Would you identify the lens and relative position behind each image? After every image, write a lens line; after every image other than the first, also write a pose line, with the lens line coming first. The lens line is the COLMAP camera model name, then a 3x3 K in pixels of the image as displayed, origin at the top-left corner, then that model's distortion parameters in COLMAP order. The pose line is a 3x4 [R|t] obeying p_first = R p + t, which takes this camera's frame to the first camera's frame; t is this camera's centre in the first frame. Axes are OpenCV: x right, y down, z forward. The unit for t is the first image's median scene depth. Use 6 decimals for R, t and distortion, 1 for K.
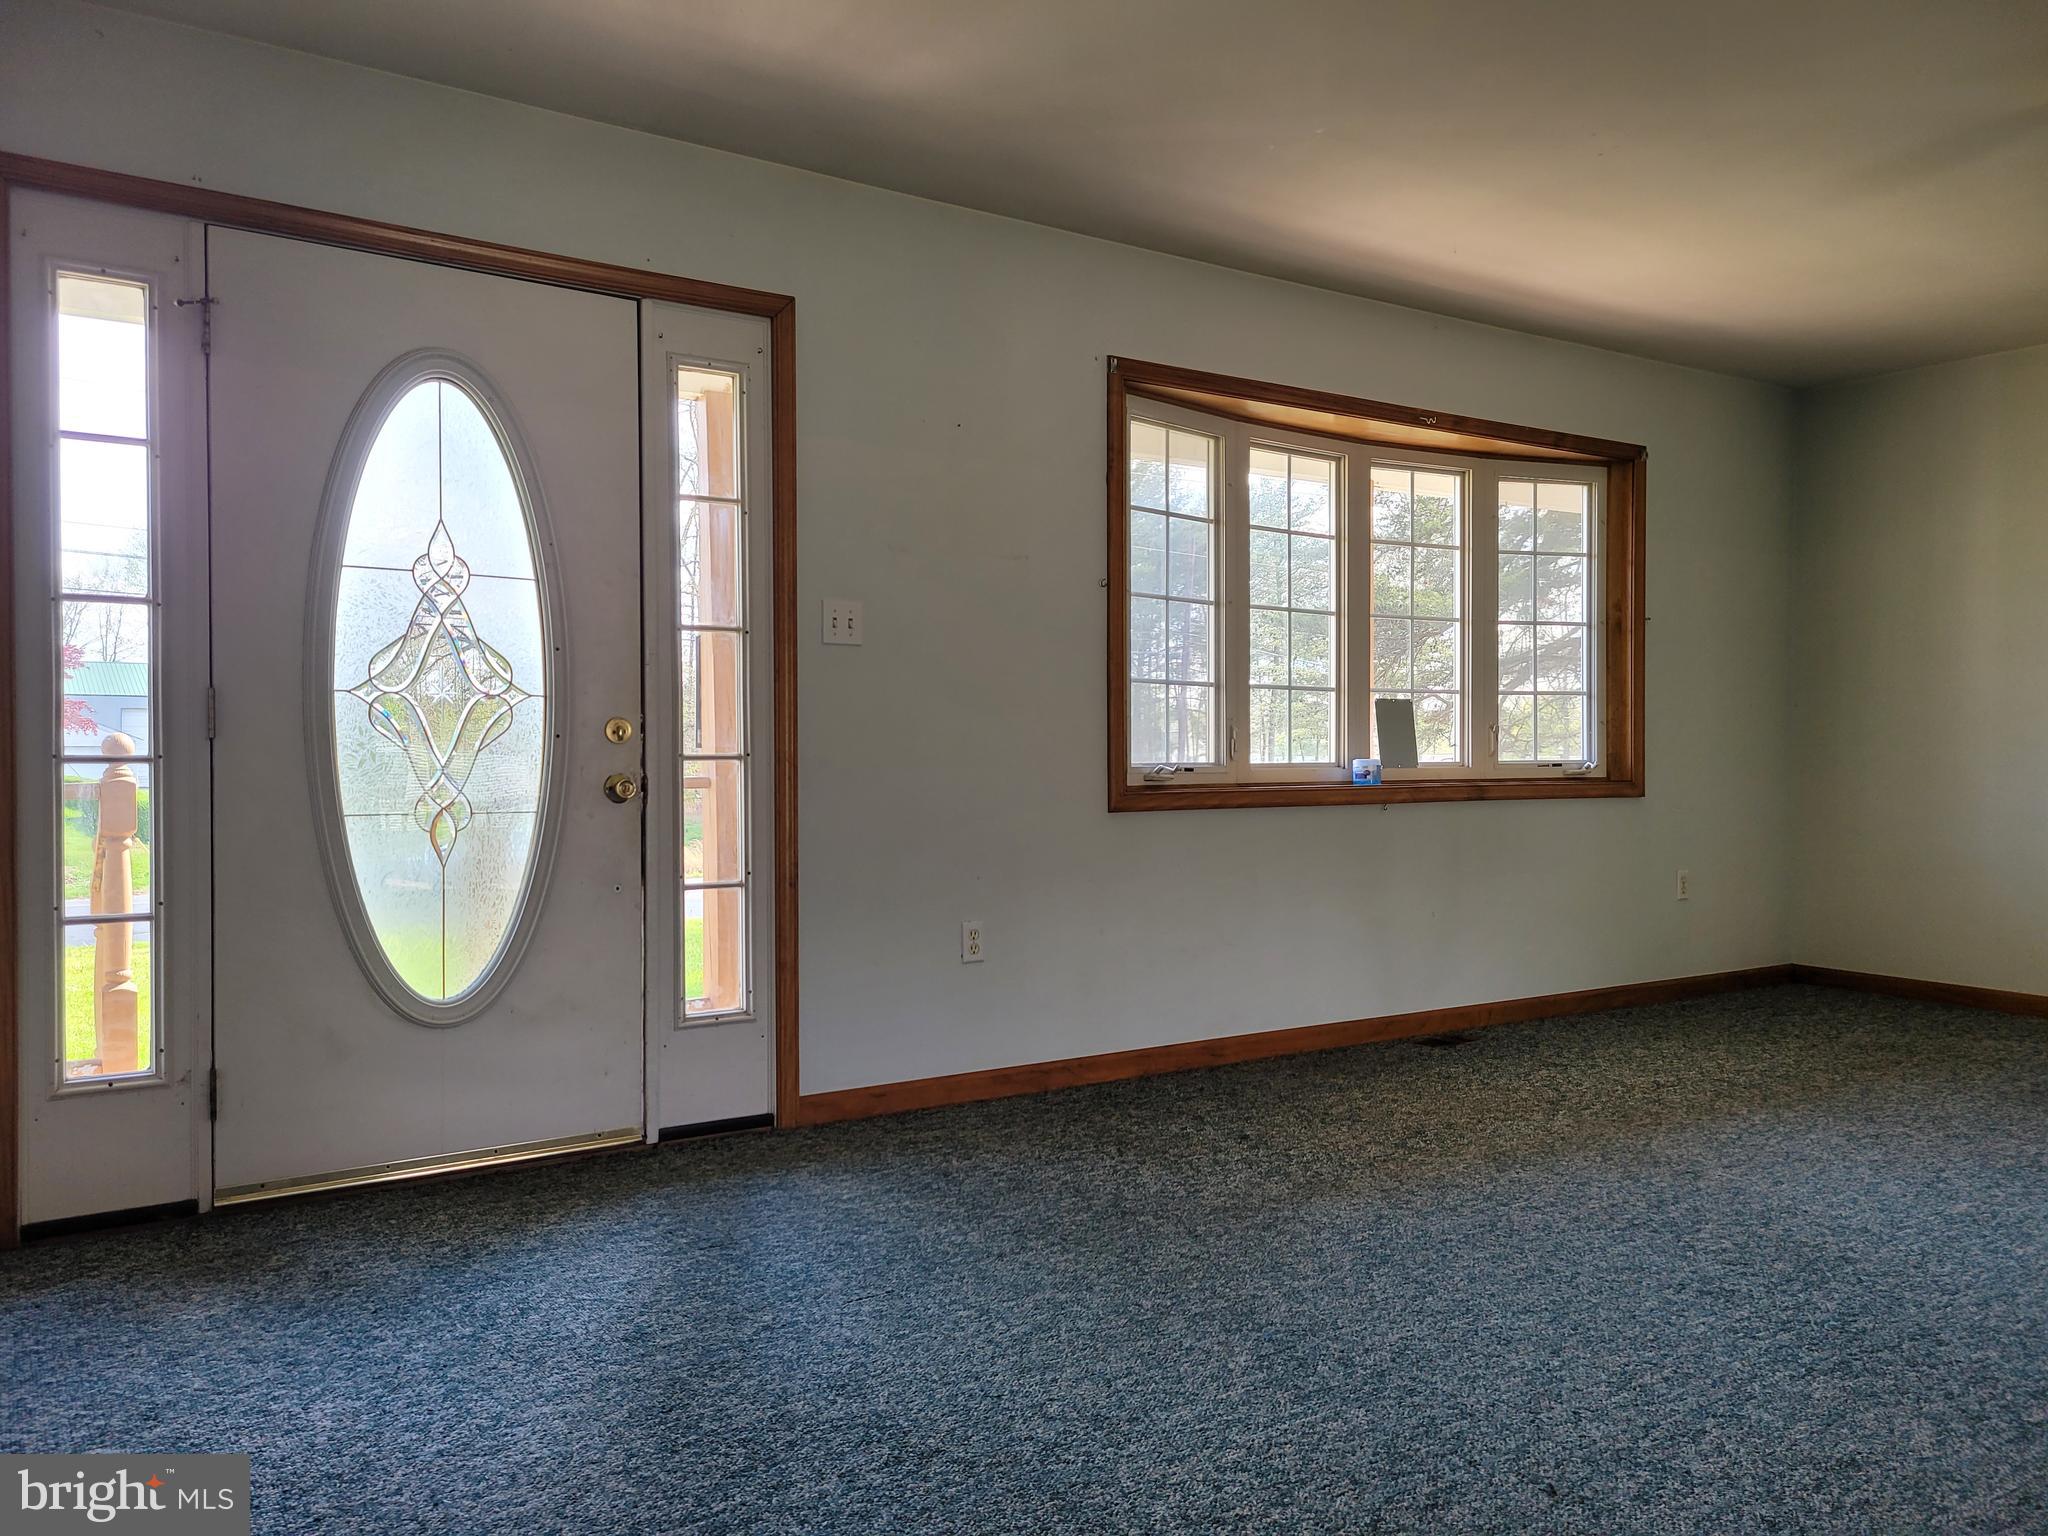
lens RADIAL K [[1521.3, 0, 1012.6], [0, 1521.3, 768.7], [0, 0, 1]] dist [0.072182, -0.063346]
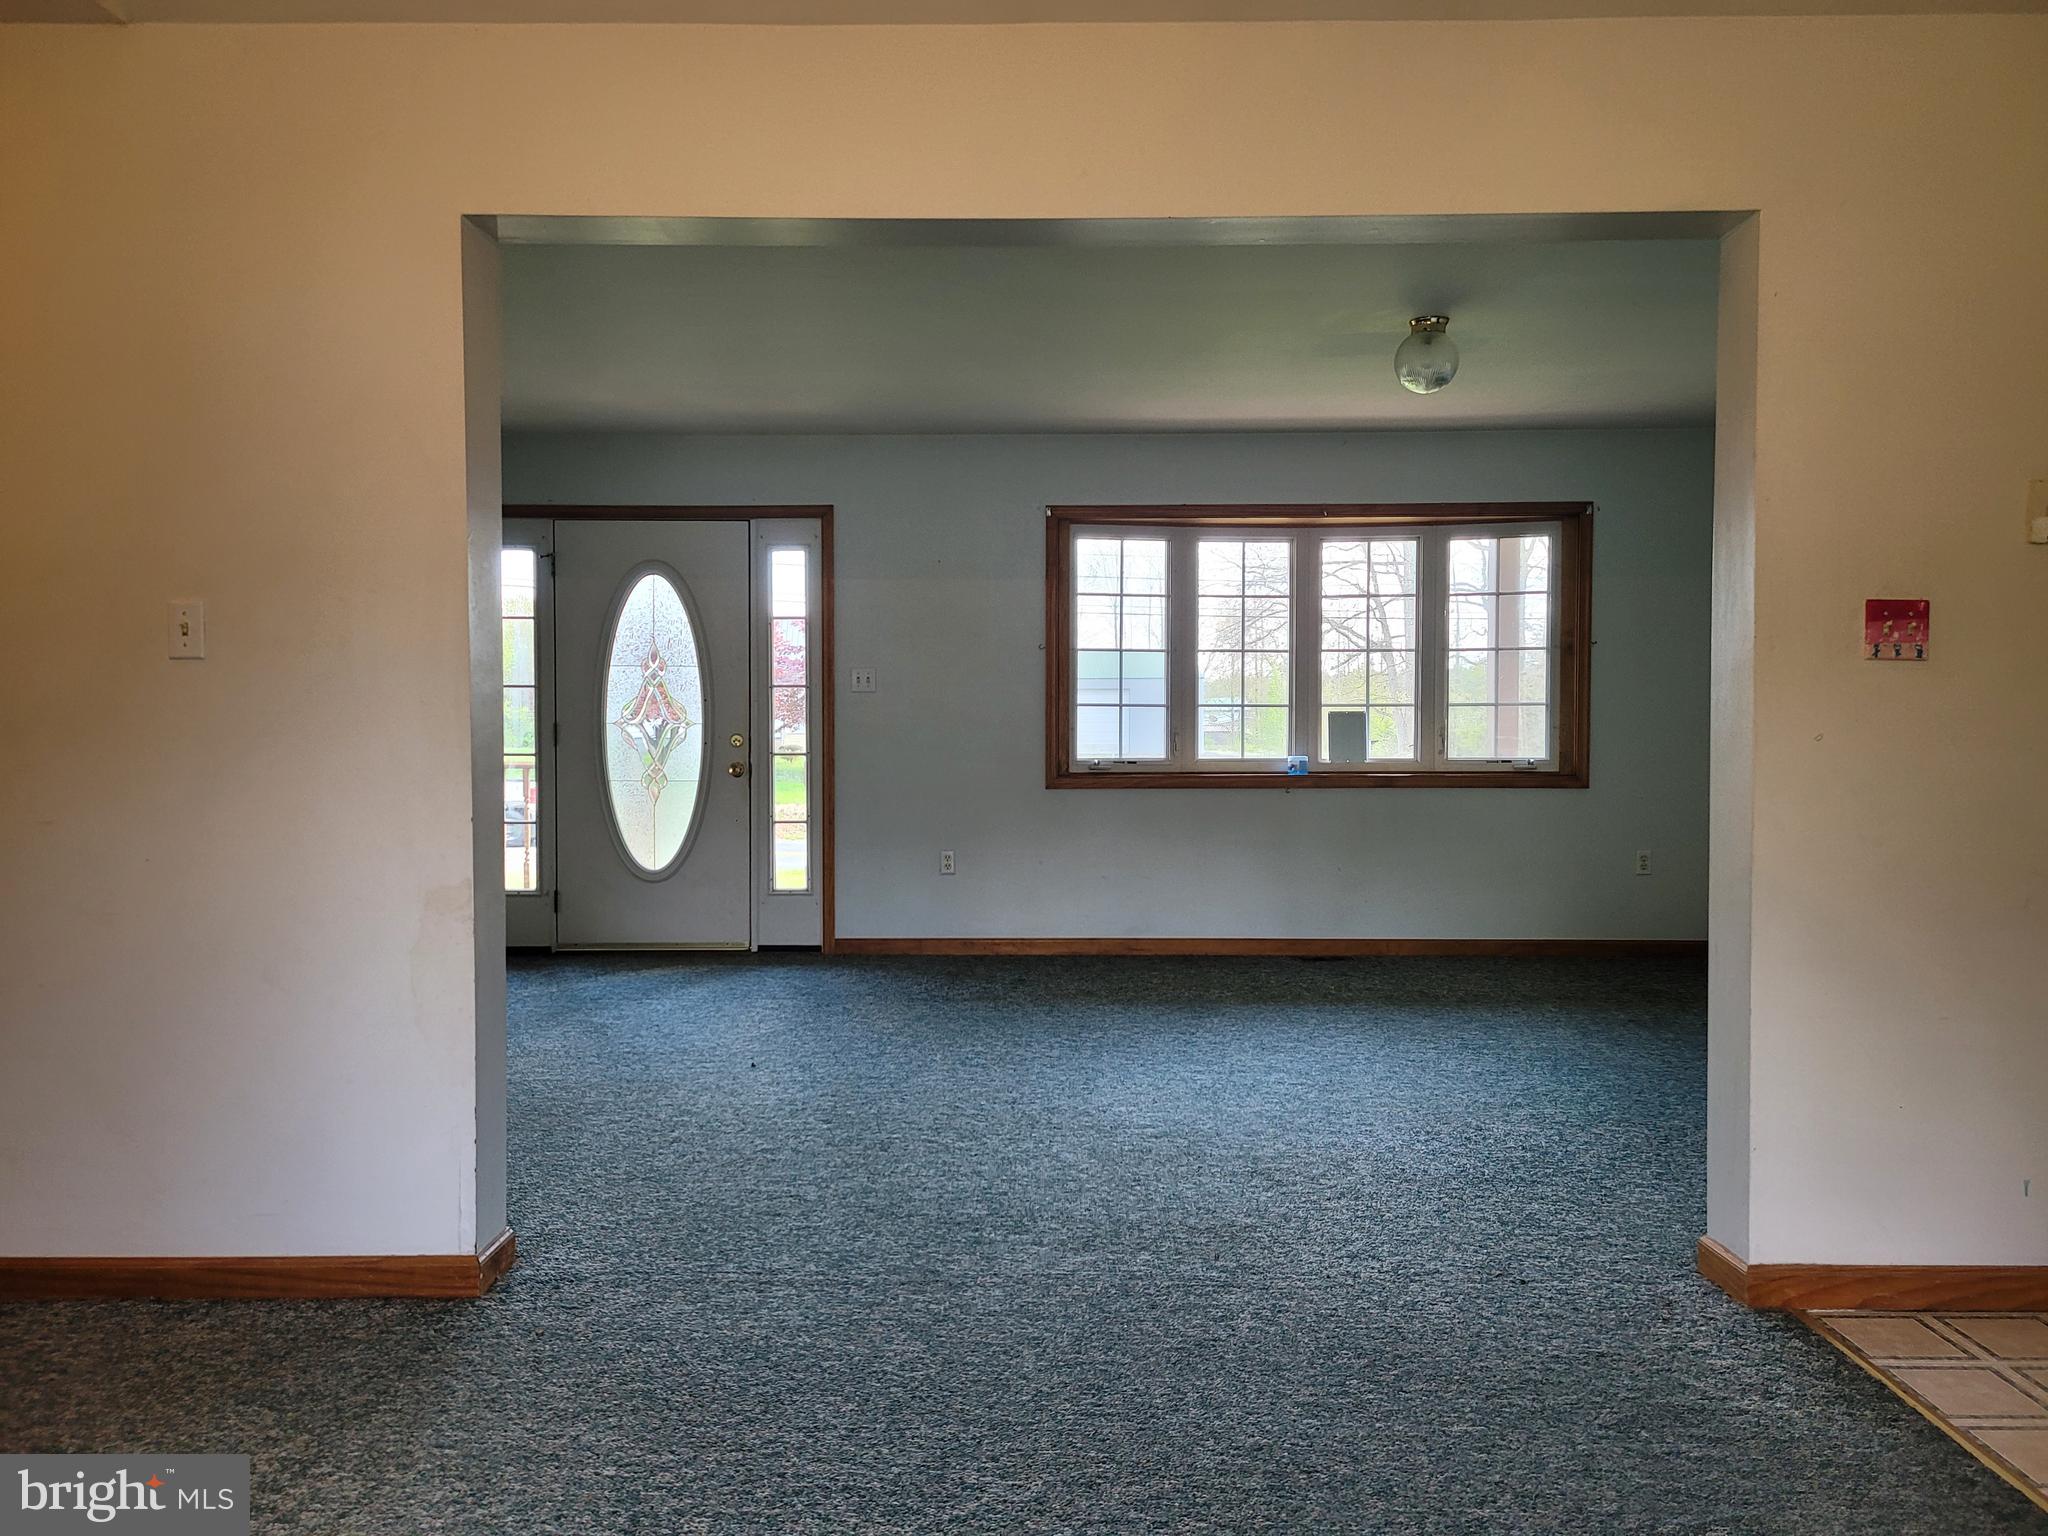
lens RADIAL K [[1521.3, 0, 1012.6], [0, 1521.3, 768.7], [0, 0, 1]] dist [0.072182, -0.063346]
pose [[0.830440, 0.018035, -0.556816, 1.060928], [-0.006038, 0.999709, 0.023375, -0.034443], [0.557076, -0.016049, 0.830307, -0.406970]]
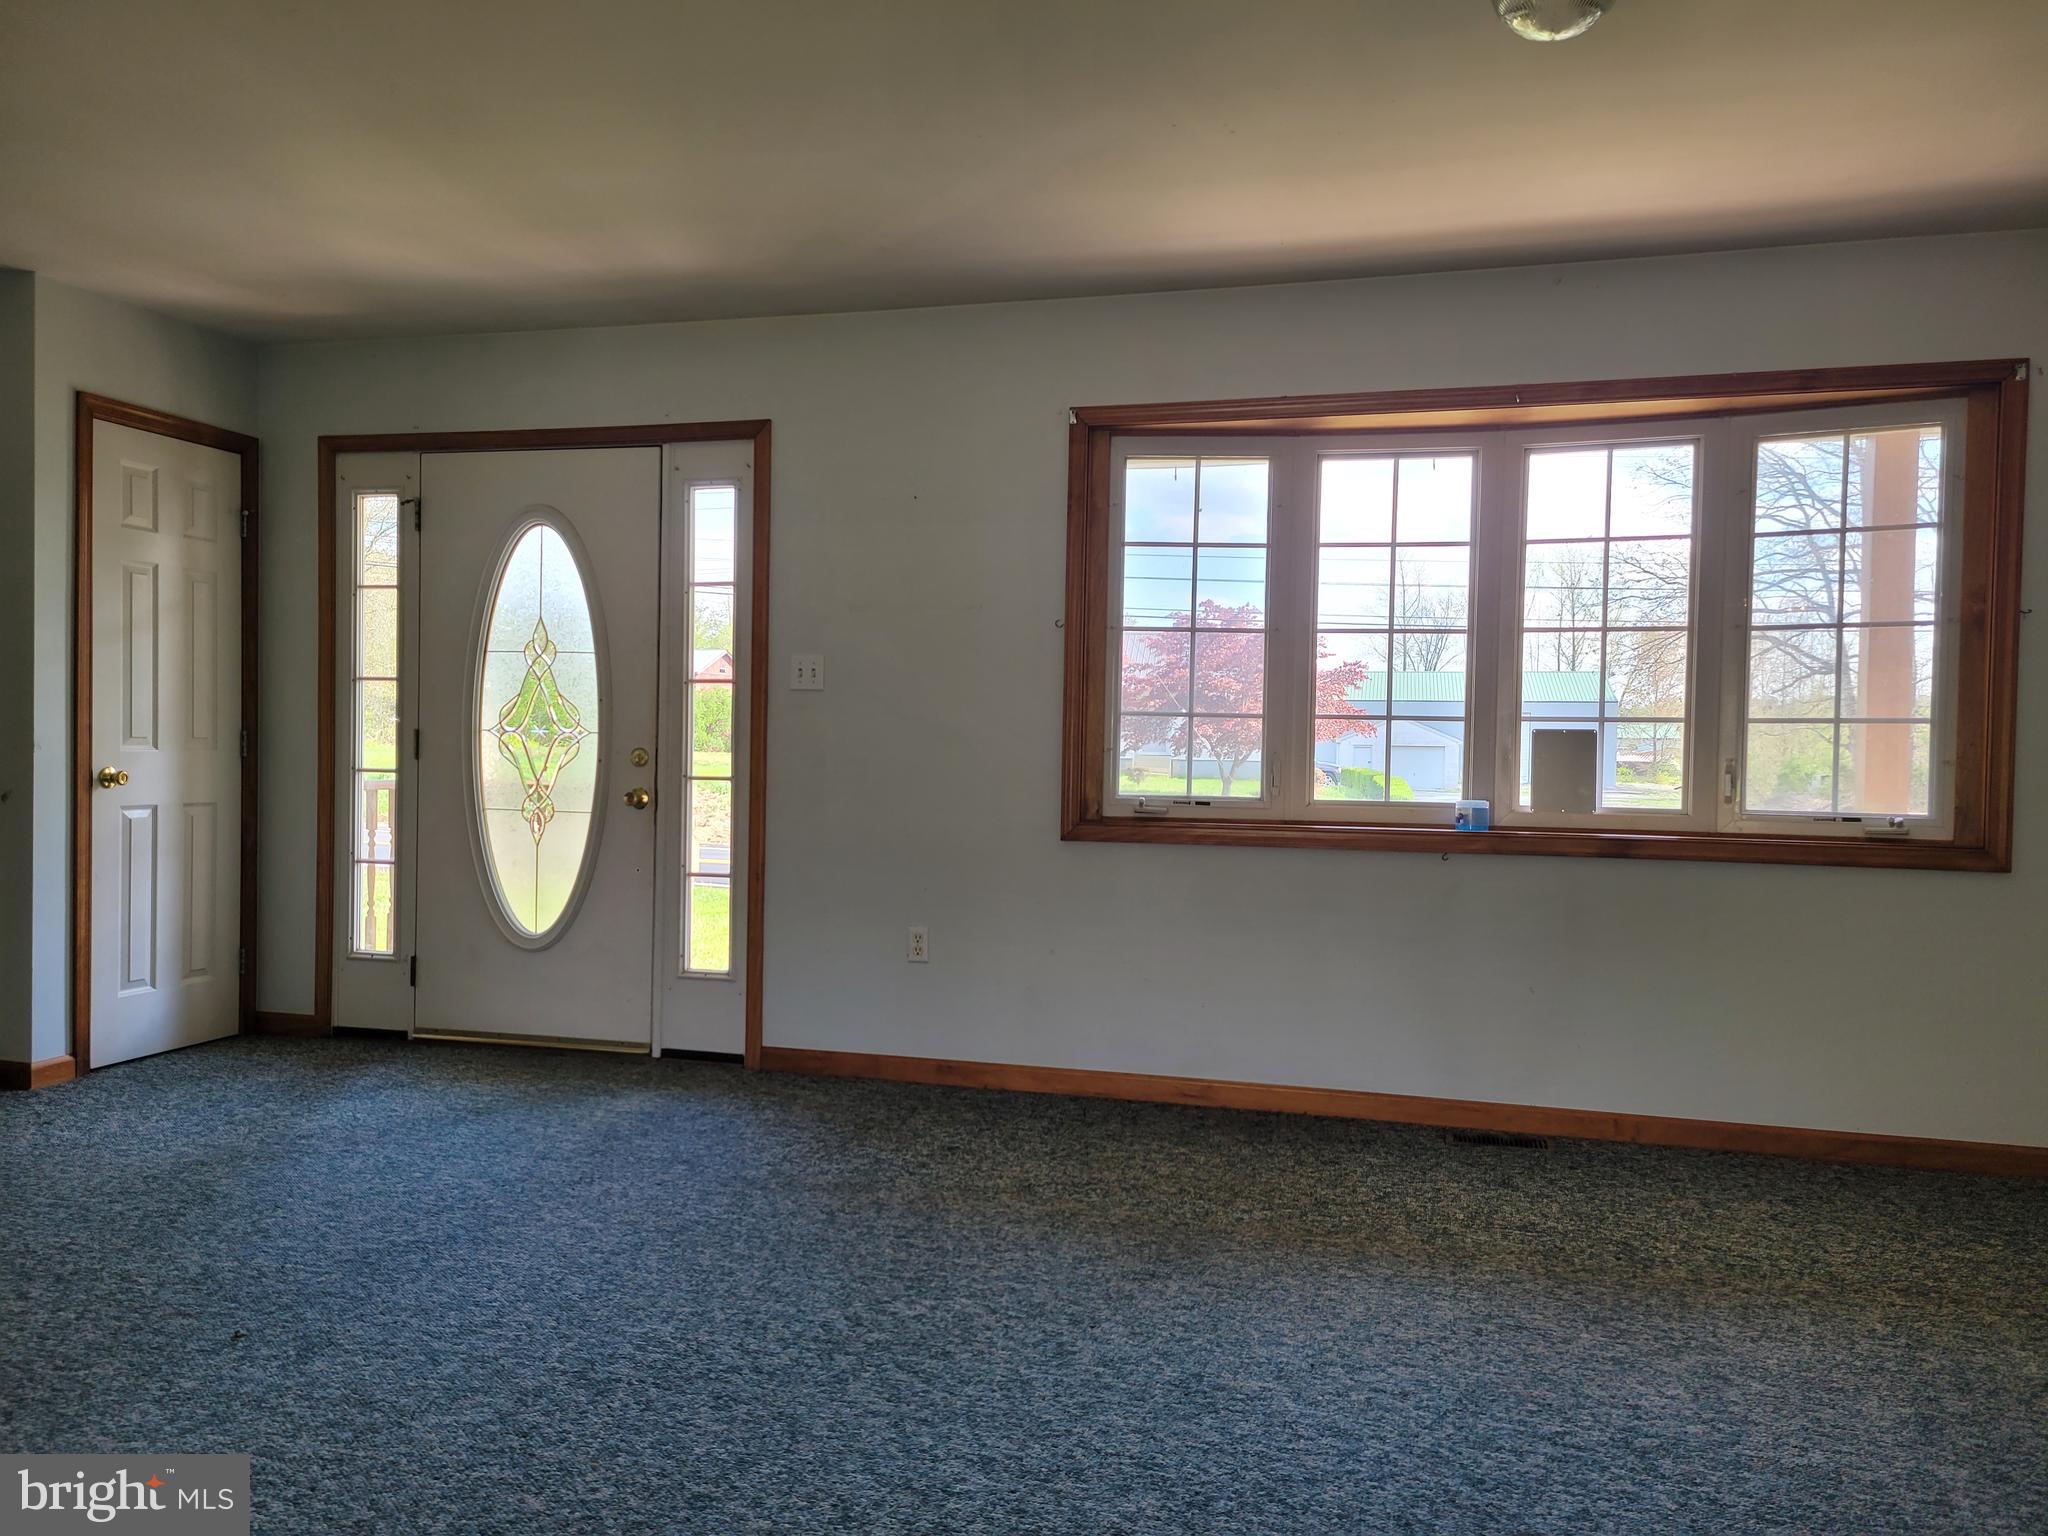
lens RADIAL K [[1519.6, 0, 1002.9], [0, 1519.6, 778.9], [0, 0, 1]] dist [0.071603, -0.061005]
pose [[0.655541, 0.031522, -0.754501, 0.947542], [-0.024745, 0.999489, 0.020257, -0.039112], [0.754754, 0.005391, 0.655986, 0.315546]]
